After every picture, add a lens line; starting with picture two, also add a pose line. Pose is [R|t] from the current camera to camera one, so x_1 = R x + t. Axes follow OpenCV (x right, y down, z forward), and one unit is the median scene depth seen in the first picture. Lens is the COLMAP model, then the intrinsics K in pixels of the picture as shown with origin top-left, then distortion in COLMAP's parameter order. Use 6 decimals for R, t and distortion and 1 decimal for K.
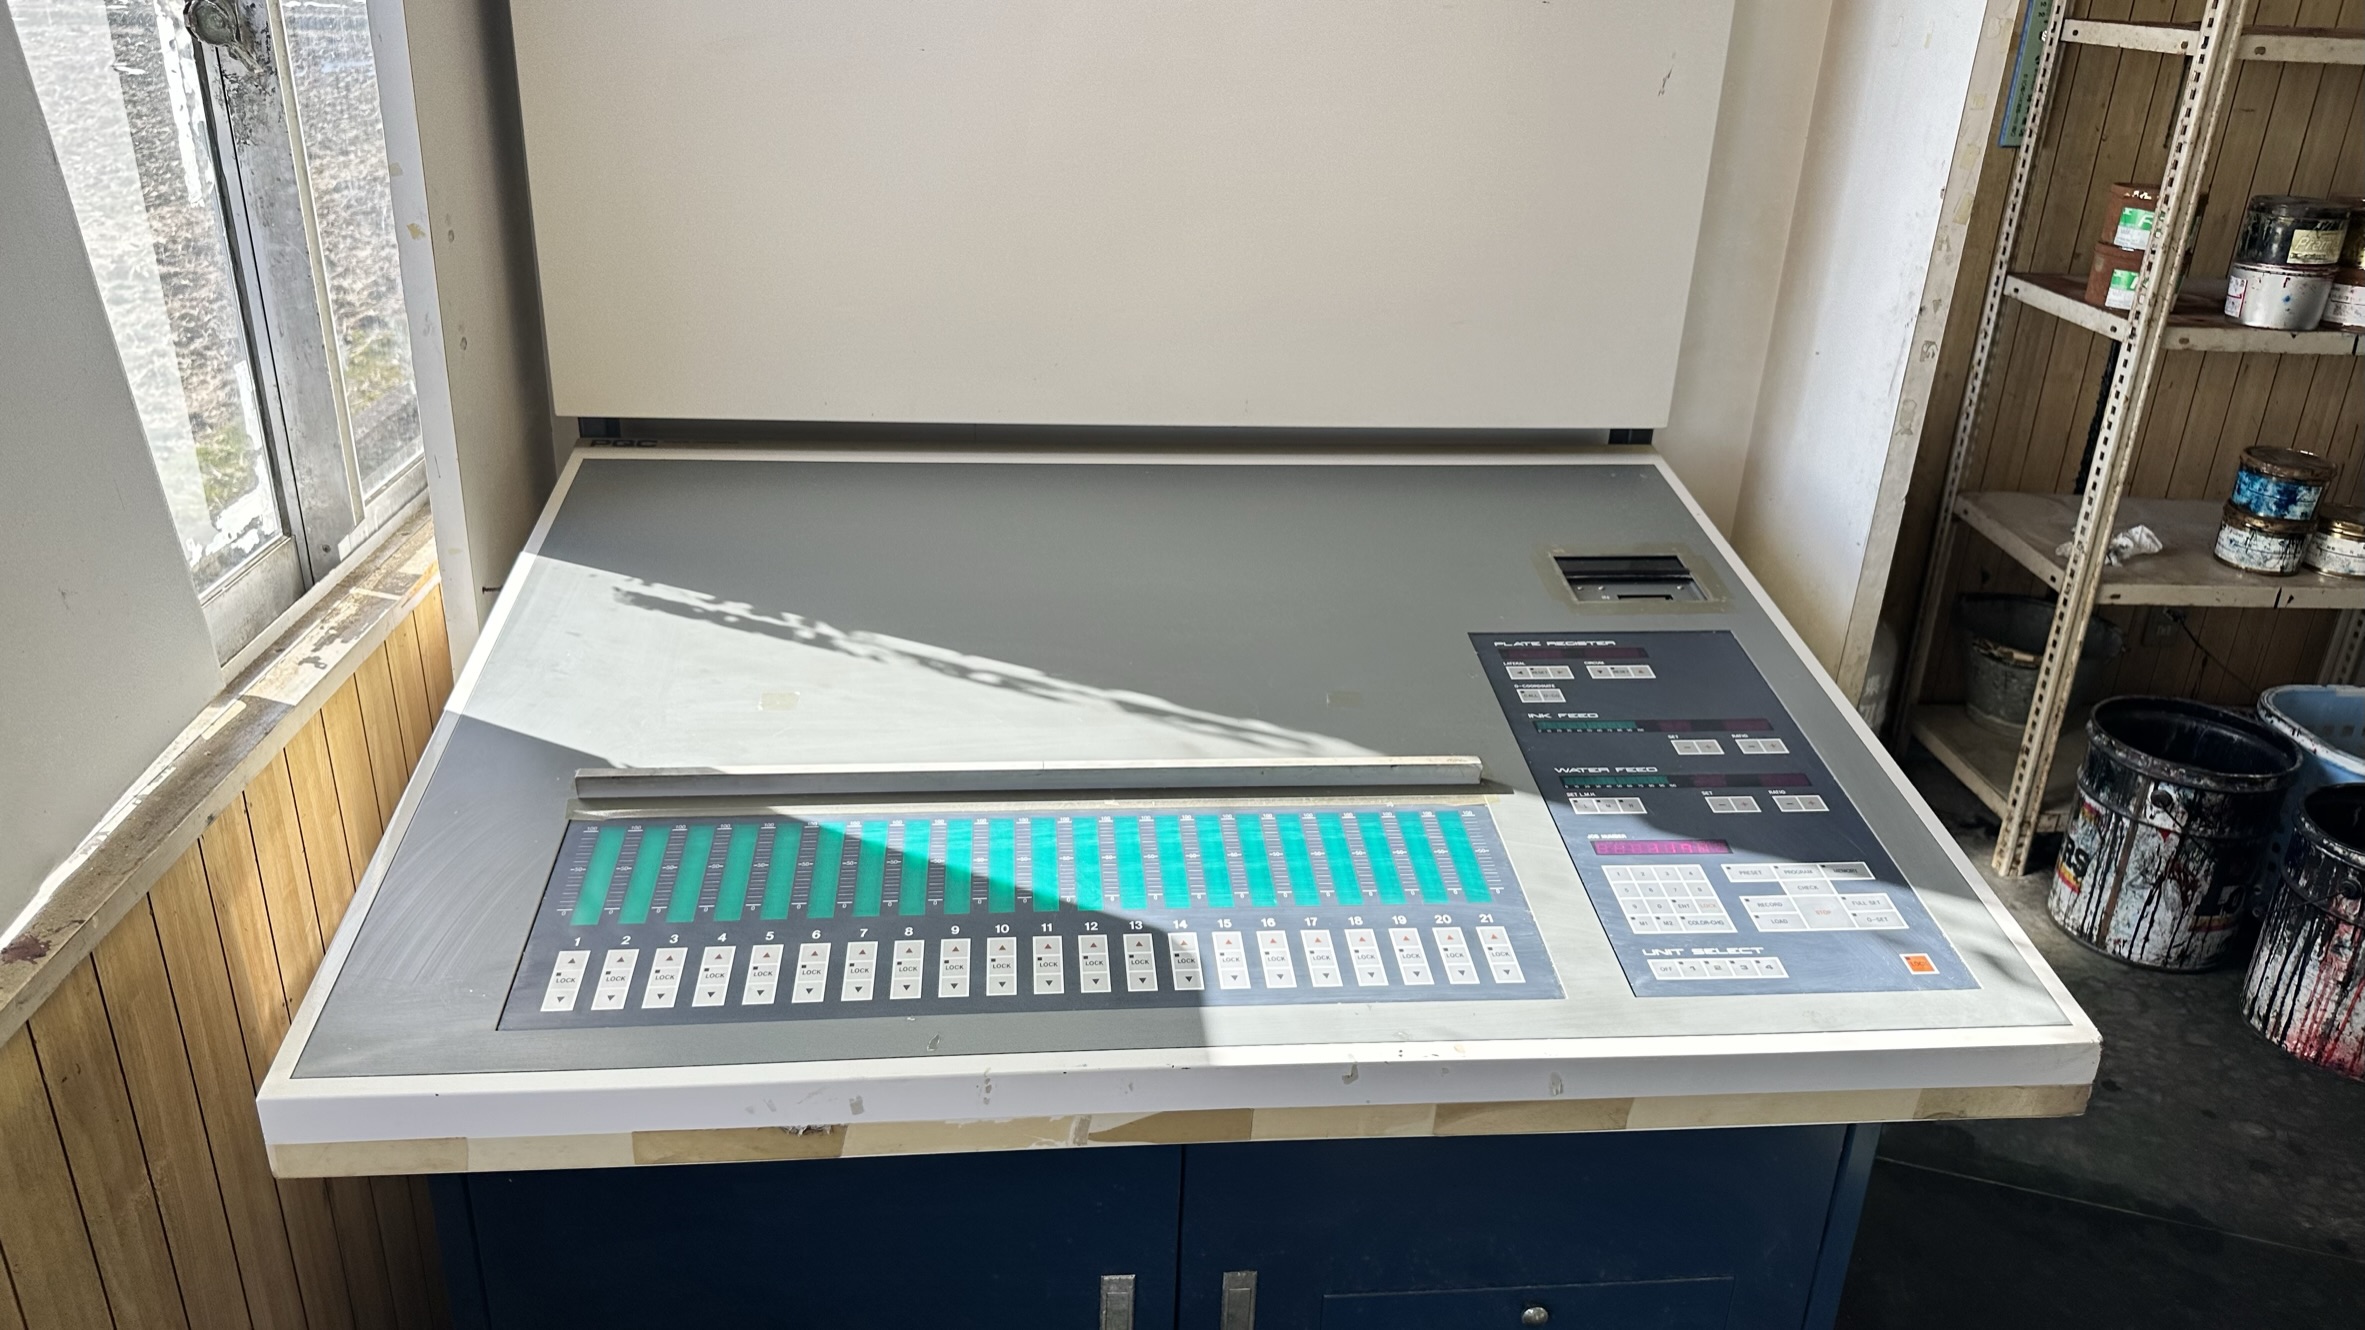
lens RADIAL K [[1665.5, 0, 1188.5], [0, 1665.5, 648.8], [0, 0, 1]] dist [0.044609, -0.018025]
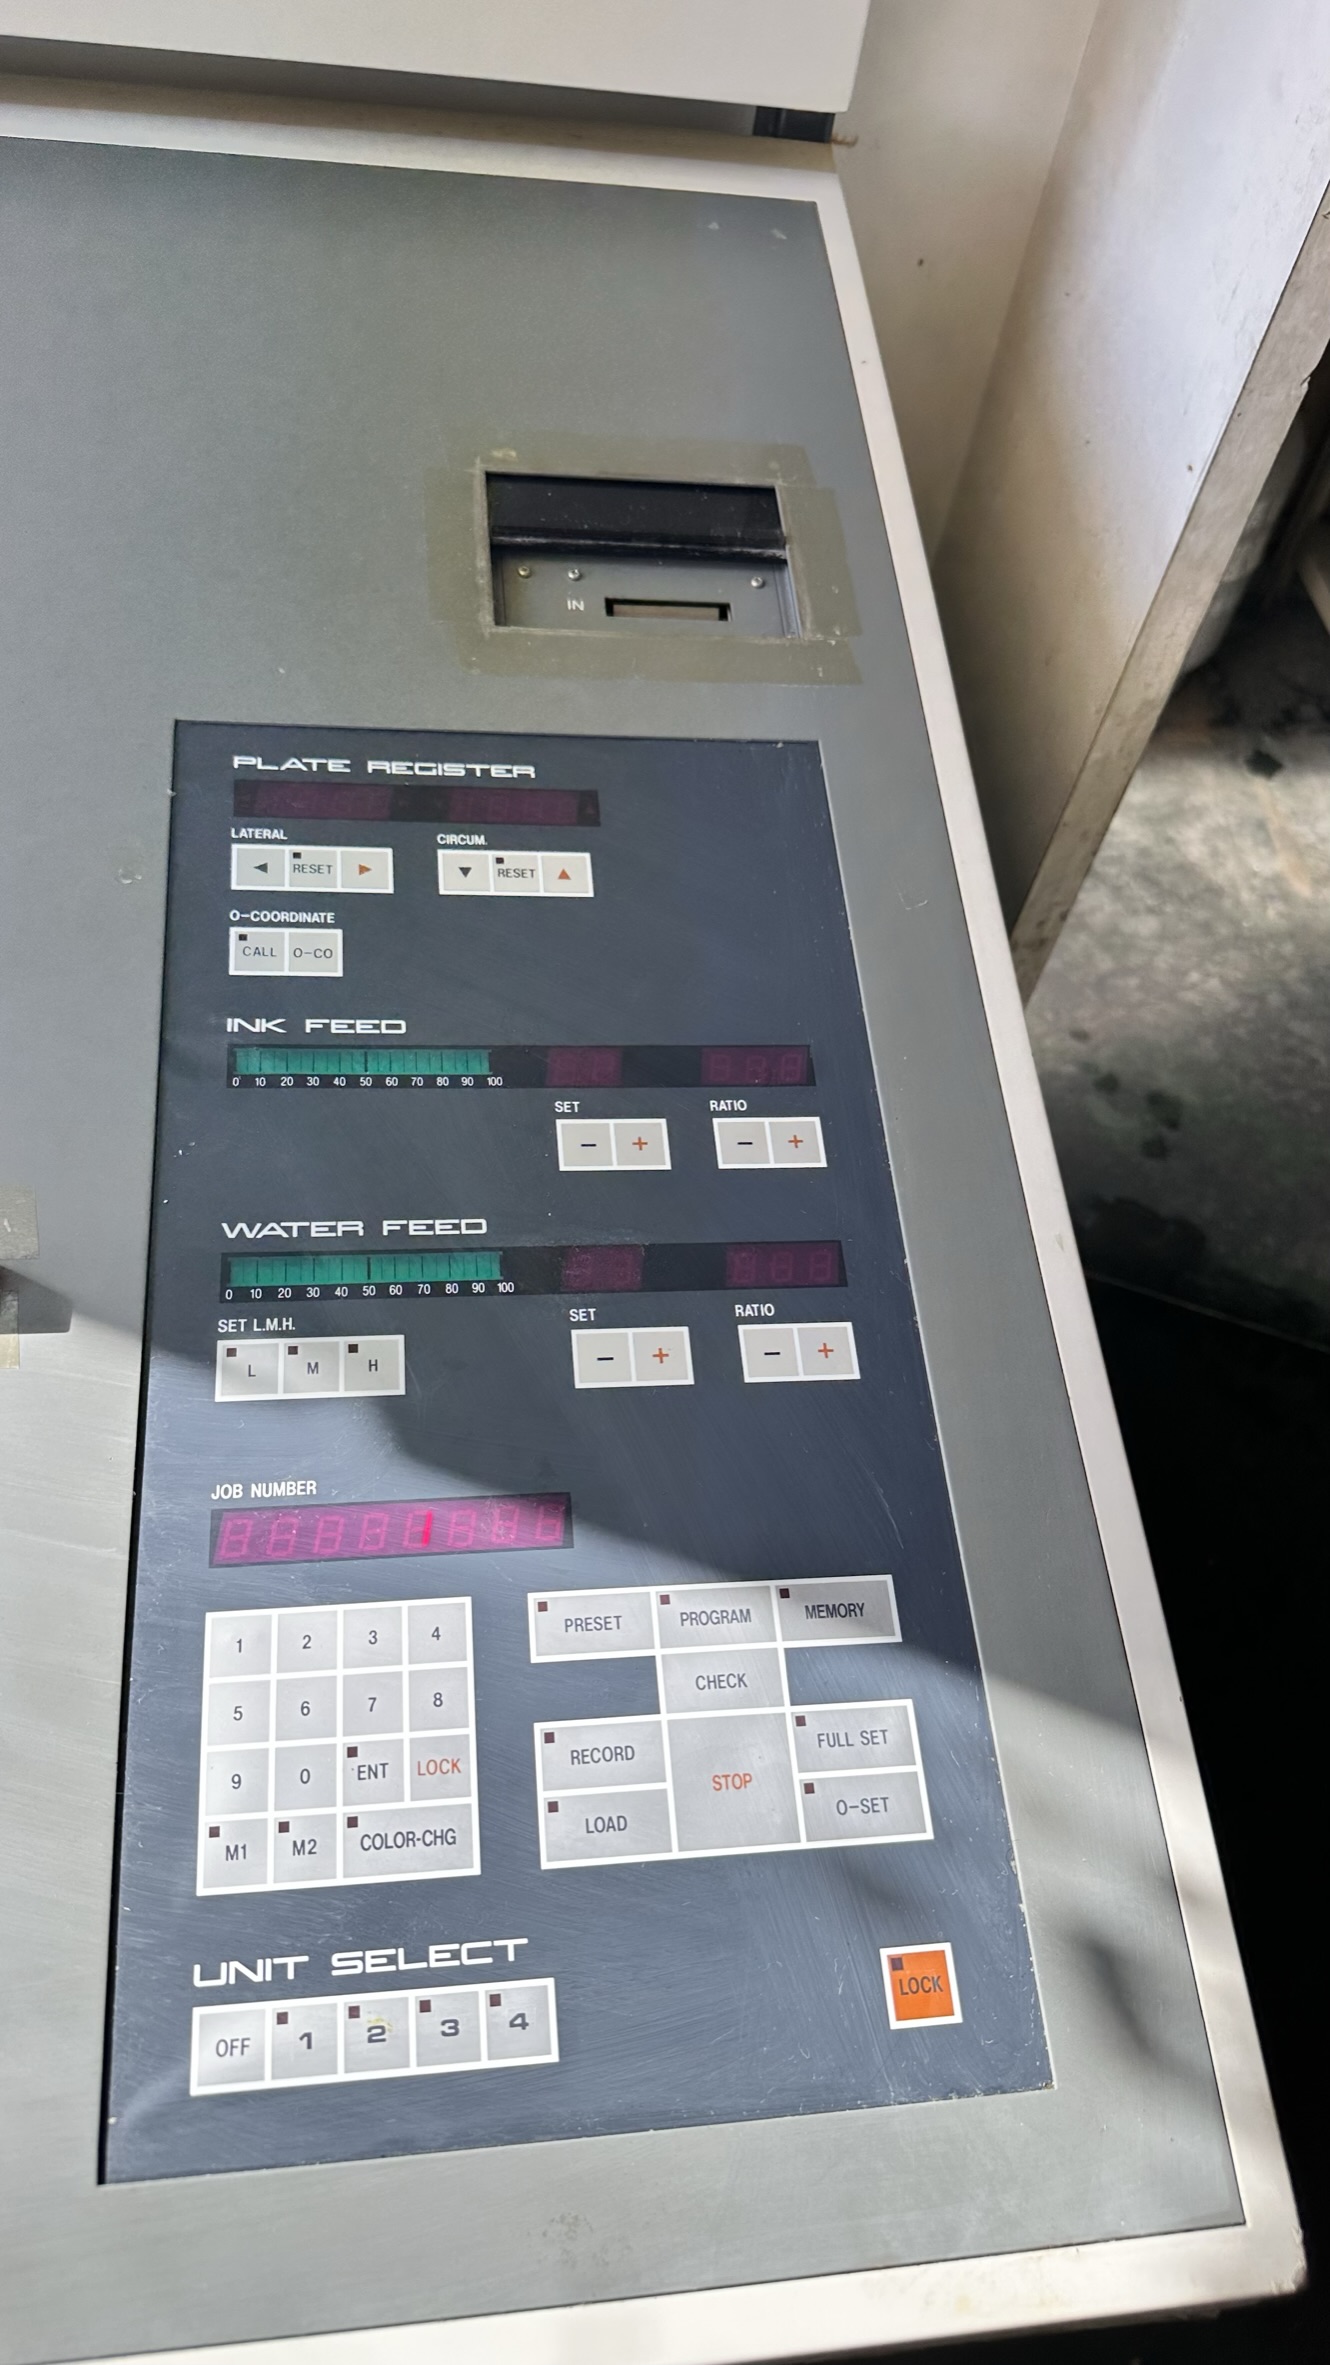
lens RADIAL K [[1665.5, 0, 648.5], [0, 1665.5, 1195.4], [0, 0, 1]] dist [0.044609, -0.018025]
pose [[0.997009, 0.038082, 0.067252, 0.282294], [-0.066287, 0.868773, 0.490754, -0.130166], [-0.039738, -0.493744, 0.868699, 0.629042]]
